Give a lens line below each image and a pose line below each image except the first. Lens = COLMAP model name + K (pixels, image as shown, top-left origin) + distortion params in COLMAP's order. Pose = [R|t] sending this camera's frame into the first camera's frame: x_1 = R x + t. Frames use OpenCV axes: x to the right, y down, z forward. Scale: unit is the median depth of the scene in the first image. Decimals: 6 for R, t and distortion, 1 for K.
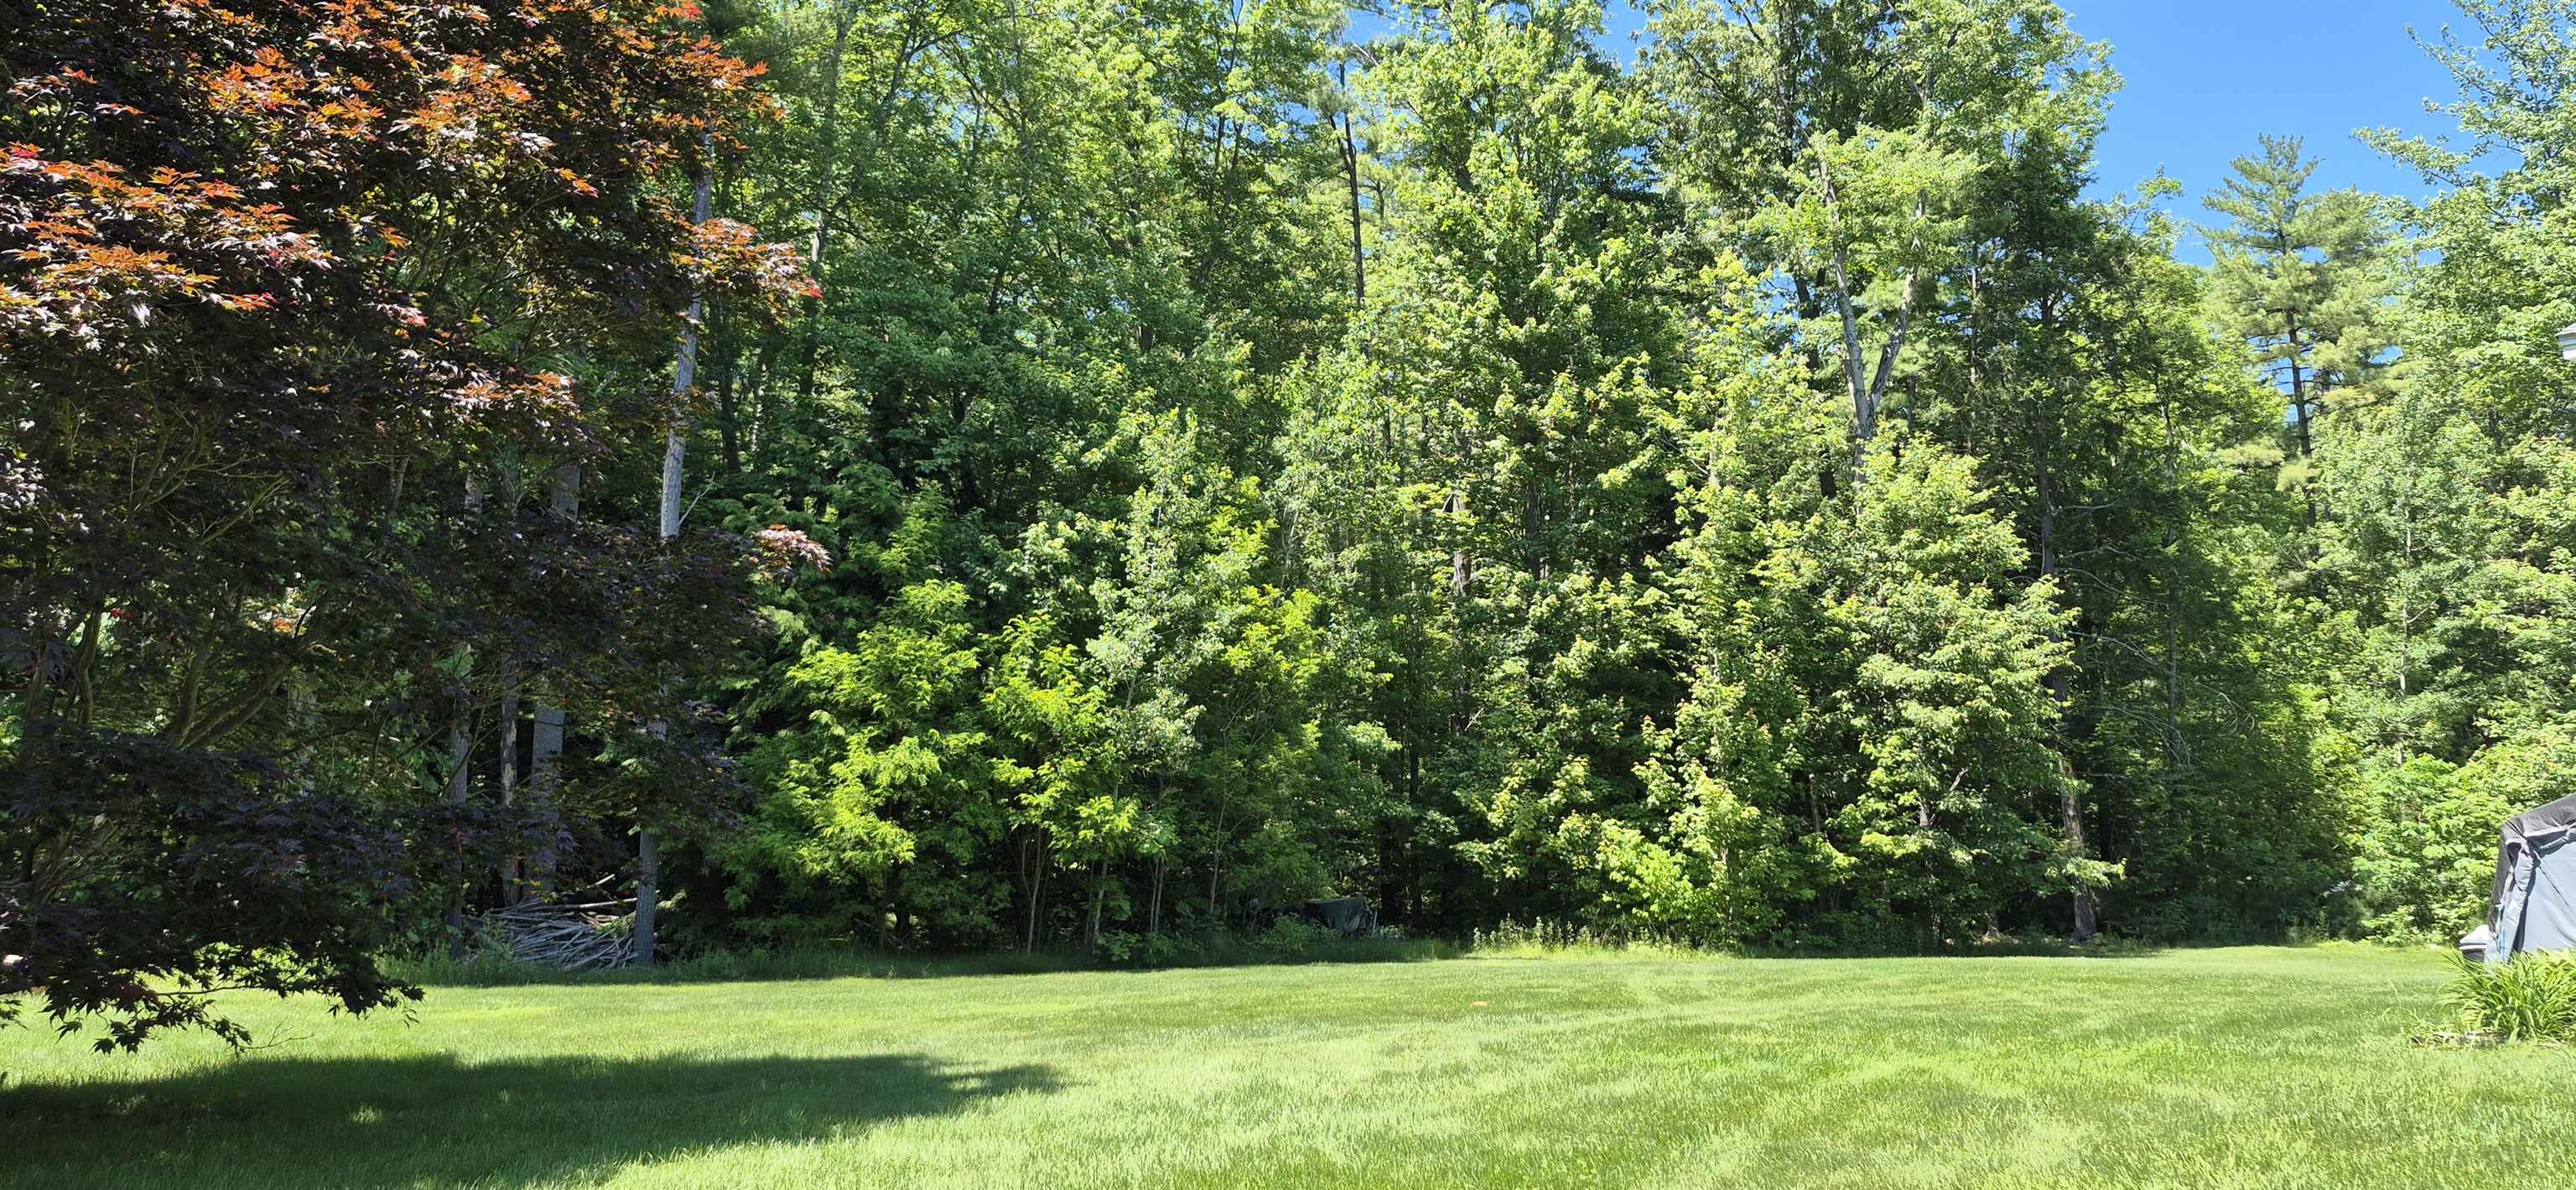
lens RADIAL K [[1726.3, 0, 1356.4], [0, 1726.3, 546.0], [0, 0, 1]] dist [0.108041, -0.174827]
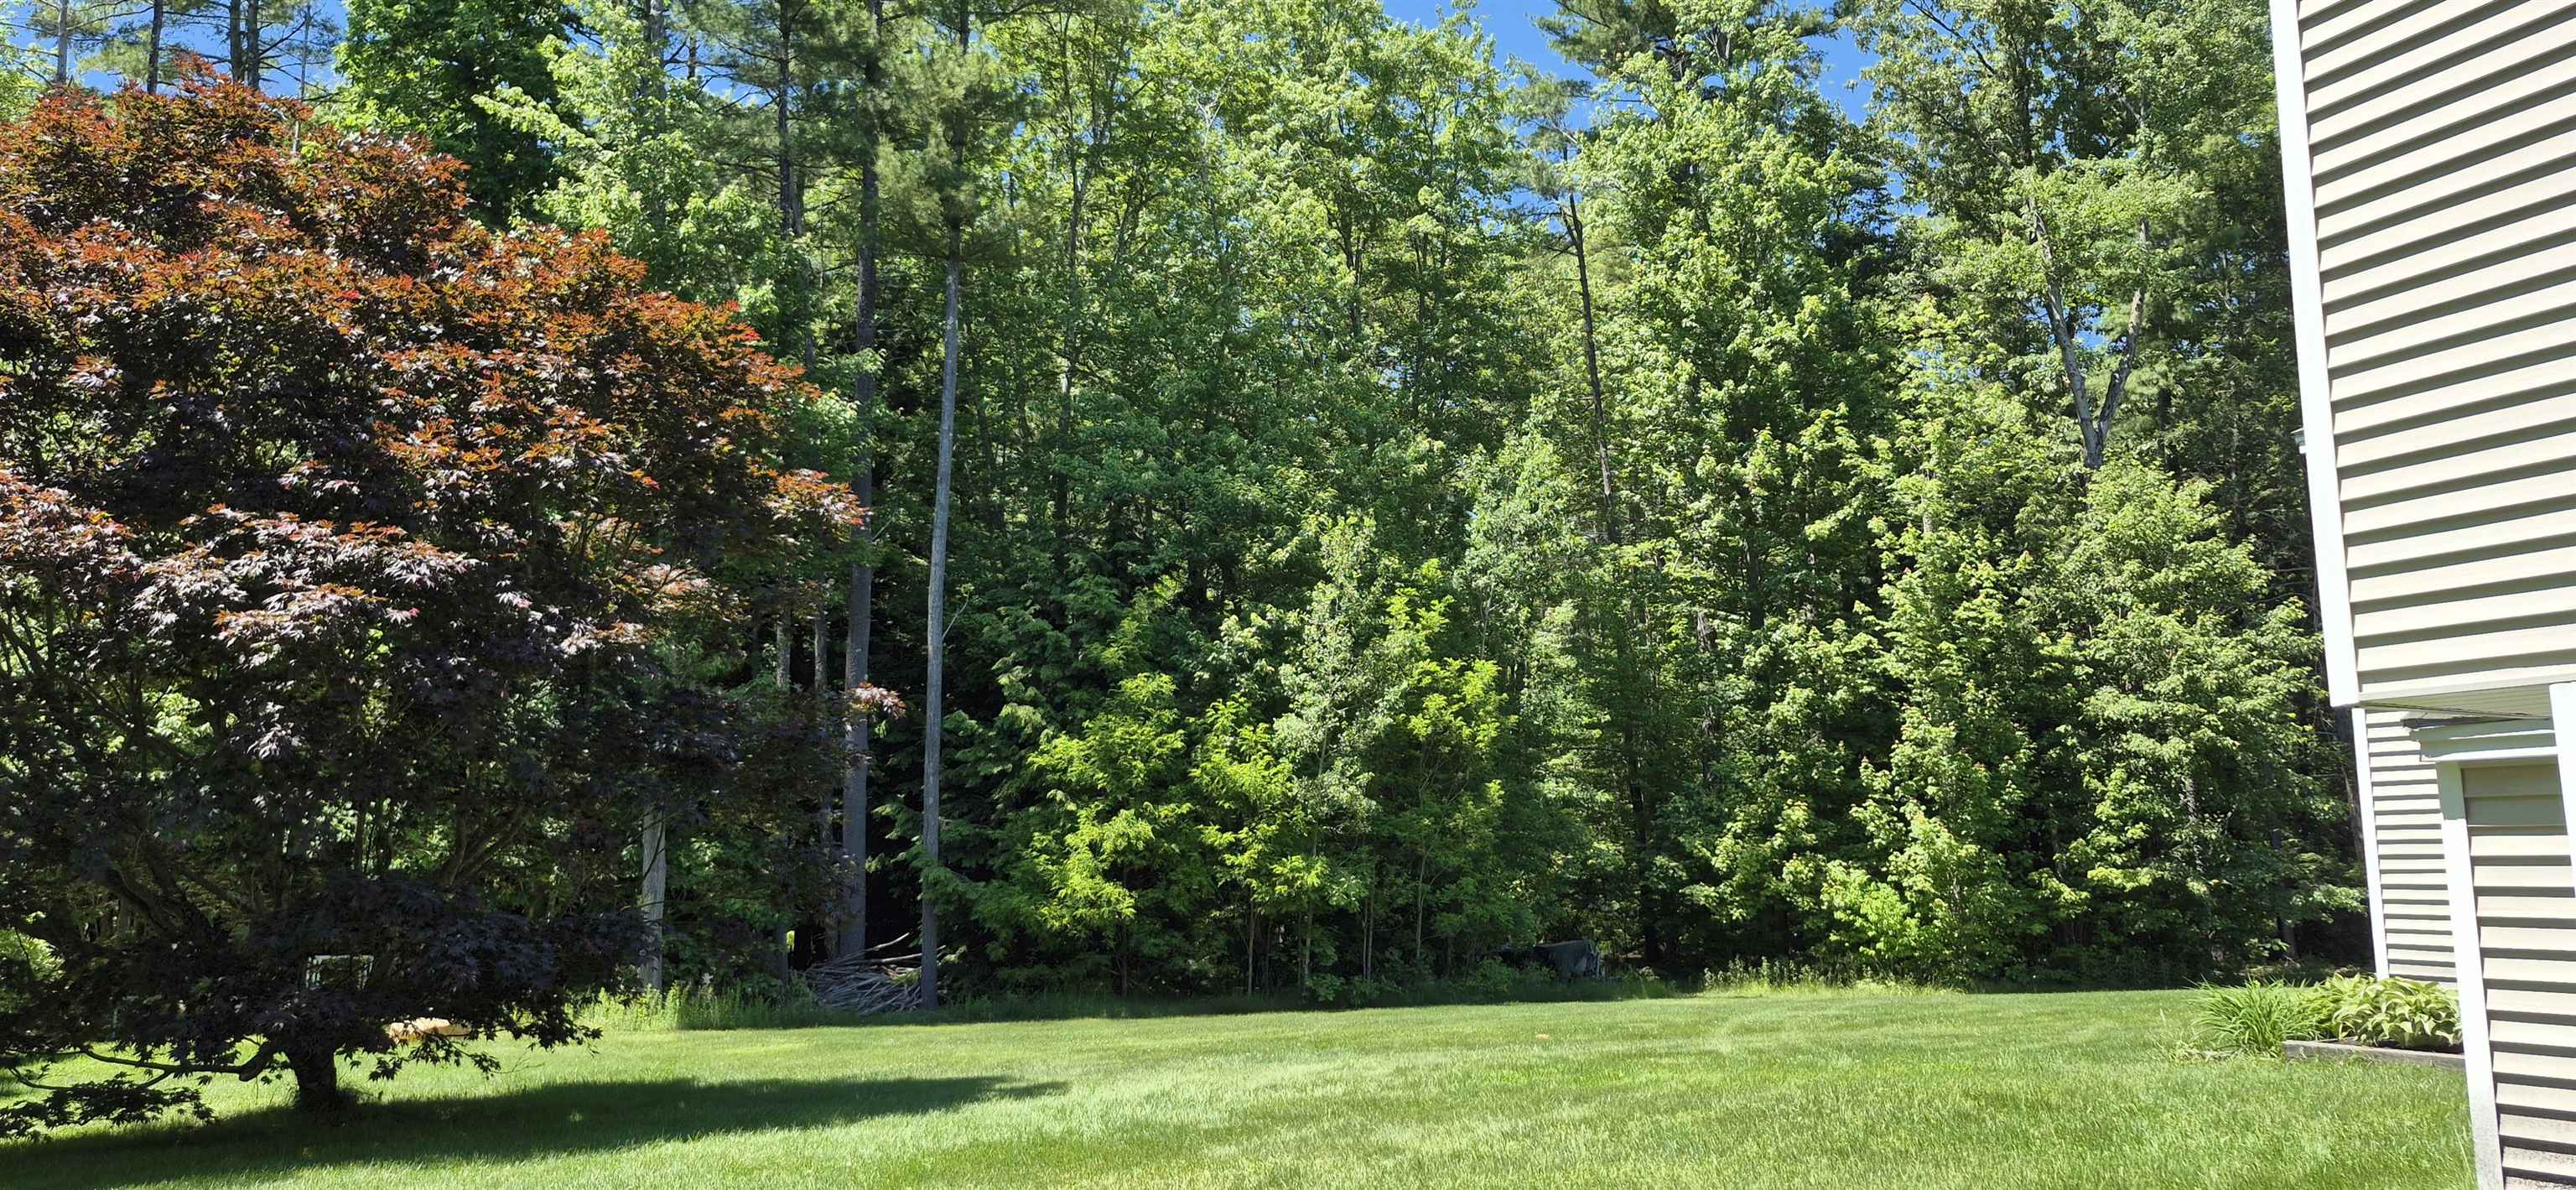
lens RADIAL K [[1726.3, 0, 1356.4], [0, 1726.3, 546.0], [0, 0, 1]] dist [0.108041, -0.174827]
pose [[0.977469, -0.066108, -0.200458, 0.090688], [0.061140, 0.997651, -0.030883, -0.014245], [0.202028, 0.017932, 0.979215, -0.074773]]
